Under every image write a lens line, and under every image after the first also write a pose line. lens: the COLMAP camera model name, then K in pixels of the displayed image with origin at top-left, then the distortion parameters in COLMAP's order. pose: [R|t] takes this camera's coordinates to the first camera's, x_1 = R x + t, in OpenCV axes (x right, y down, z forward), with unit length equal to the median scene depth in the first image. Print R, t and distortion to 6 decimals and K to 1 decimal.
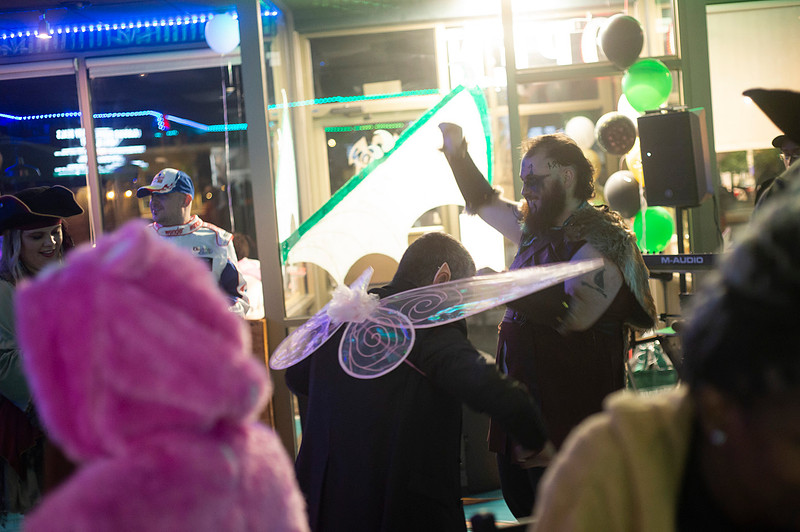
lens RADIAL K [[1124.5, 0, 400.4], [0, 1124.5, 264.5], [0, 0, 1]] dist [-0.050146, 0.000000]
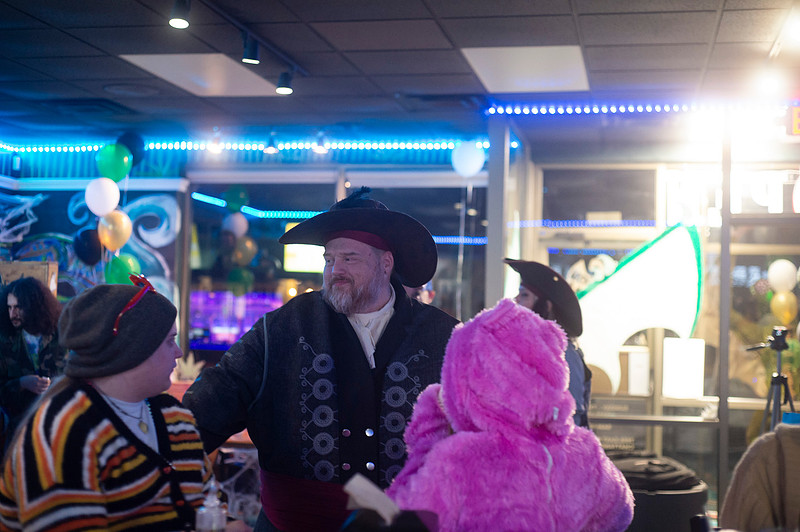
lens RADIAL K [[1124.5, 0, 400.5], [0, 1124.5, 267.6], [0, 0, 1]] dist [-0.050146, 0.000000]
pose [[0.980076, 0.094295, -0.174814, -0.015596], [-0.111477, 0.989572, -0.091209, 0.015192], [0.164391, 0.108880, 0.980368, -0.116577]]
